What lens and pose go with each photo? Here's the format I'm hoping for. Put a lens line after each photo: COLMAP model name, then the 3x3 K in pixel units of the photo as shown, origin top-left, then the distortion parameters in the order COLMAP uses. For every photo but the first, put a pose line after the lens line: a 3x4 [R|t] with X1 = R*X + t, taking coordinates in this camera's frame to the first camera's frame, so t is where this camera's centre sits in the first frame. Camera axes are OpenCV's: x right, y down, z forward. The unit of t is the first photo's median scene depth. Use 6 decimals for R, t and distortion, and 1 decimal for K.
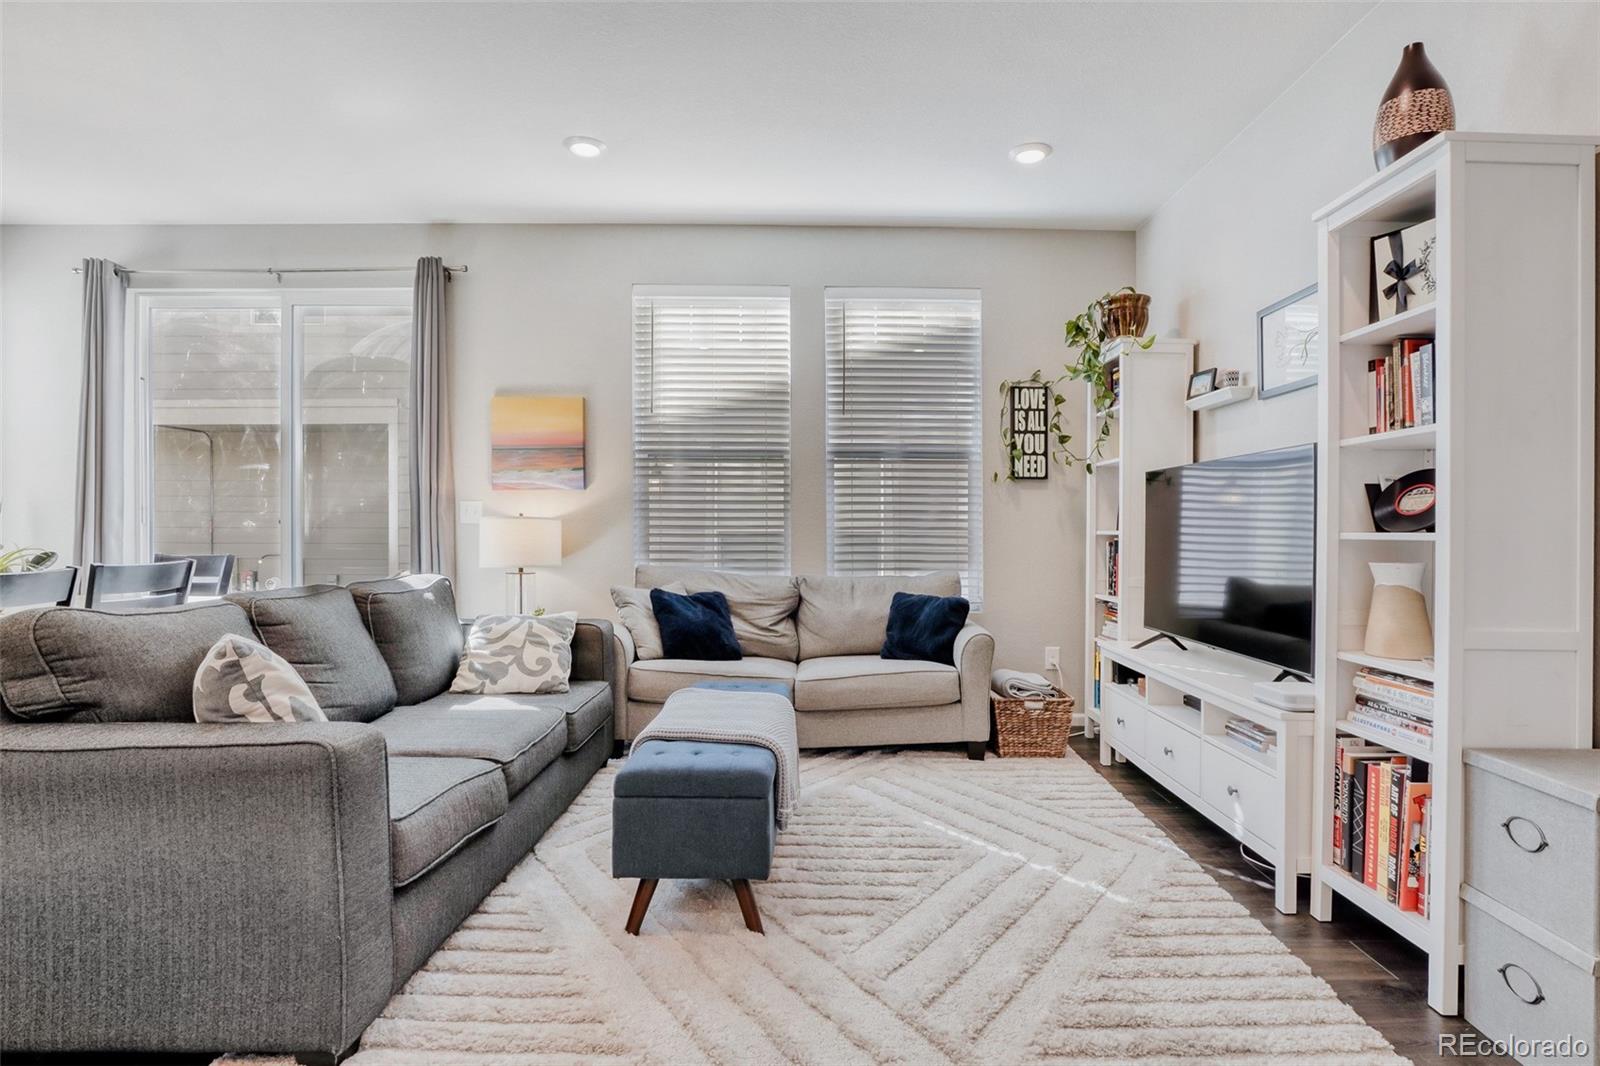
lens RADIAL K [[793.3, 0, 828.4], [0, 793.3, 526.7], [0, 0, 1]] dist [-0.024759, 0.003436]
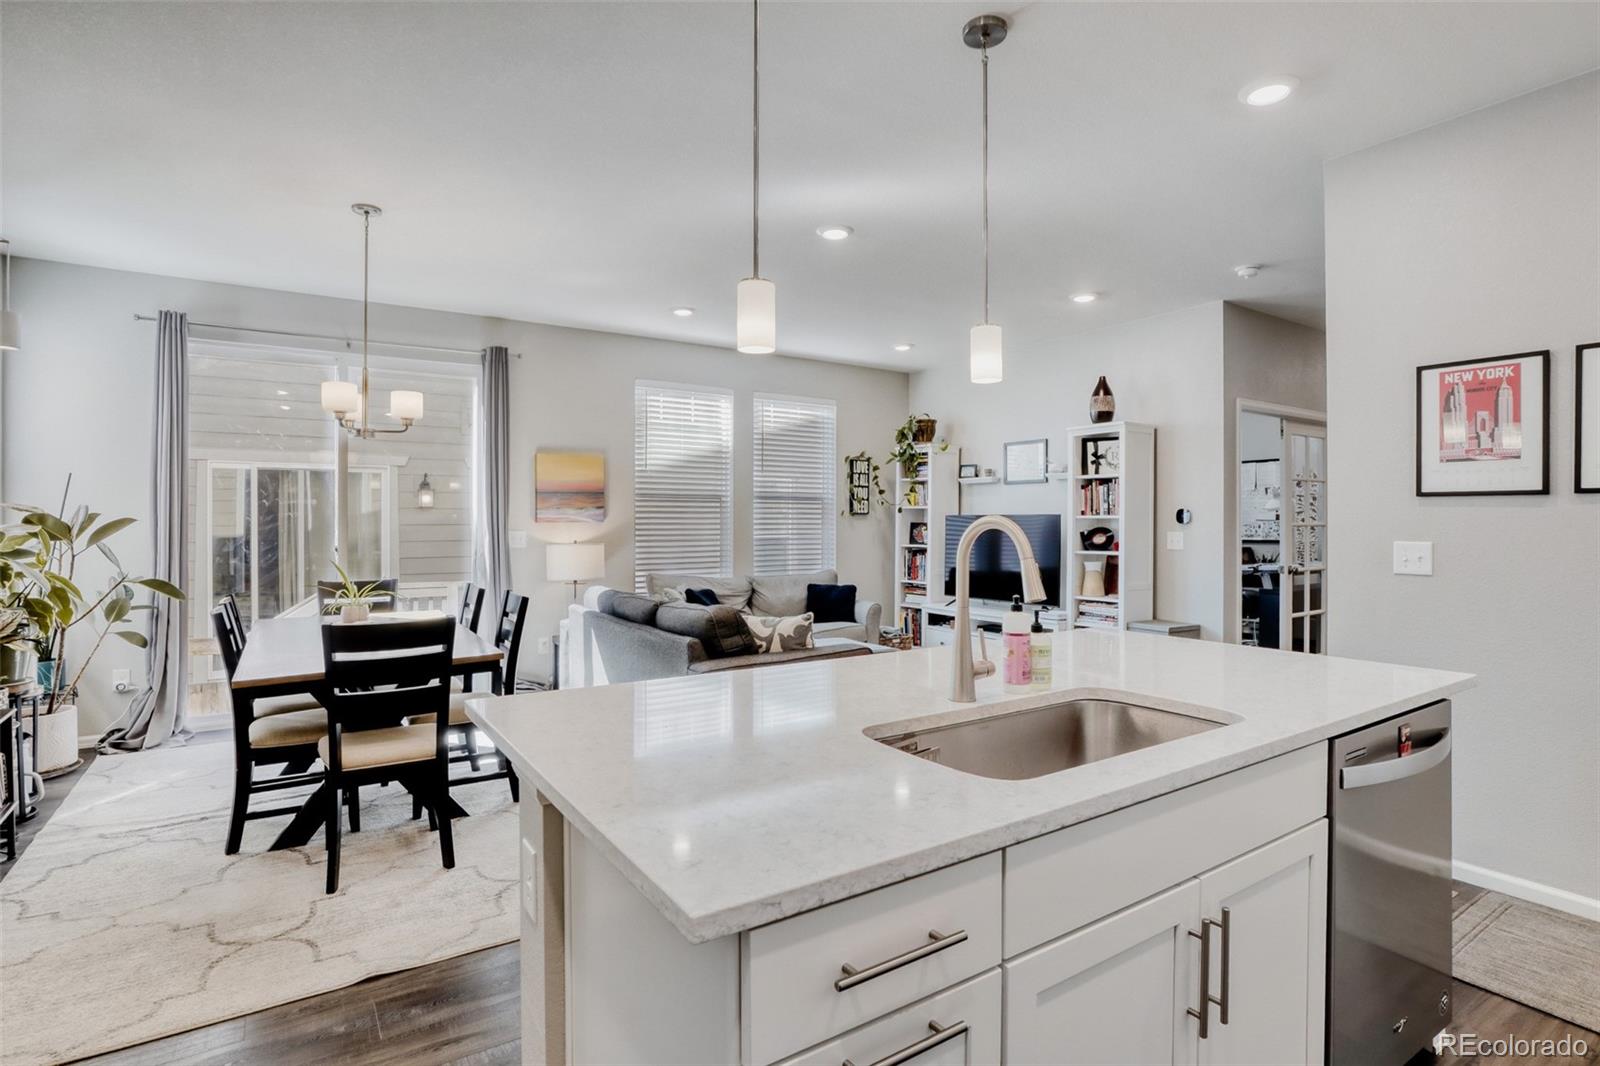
lens RADIAL K [[793.3, 0, 807.0], [0, 793.3, 527.3], [0, 0, 1]] dist [-0.024759, 0.003436]
pose [[0.844618, -0.009469, 0.535286, -0.793208], [0.004669, 0.999936, 0.010321, -0.052919], [-0.535349, -0.006218, 0.844608, -0.395678]]
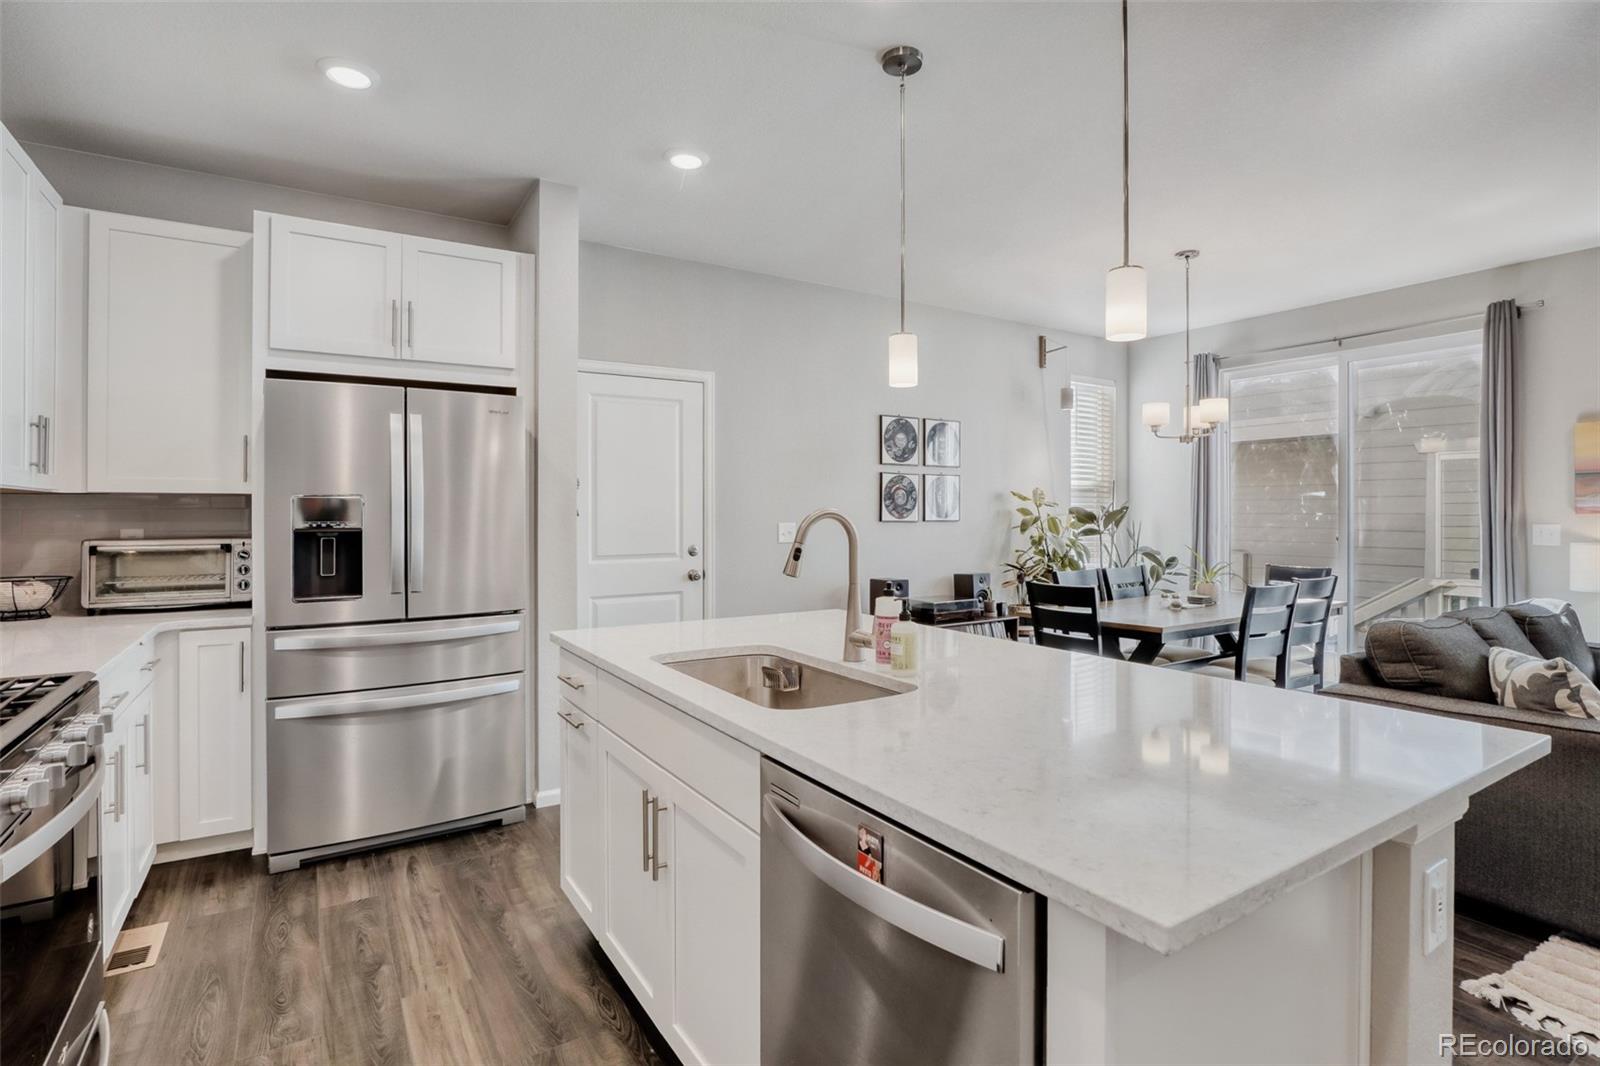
lens RADIAL K [[793.3, 0, 803.6], [0, 793.3, 514.1], [0, 0, 1]] dist [-0.024759, 0.003436]
pose [[0.529075, -0.002732, -0.848570, -0.107238], [0.003509, 0.999993, -0.001032, -0.051807], [0.848568, -0.002432, 0.529081, -0.390876]]
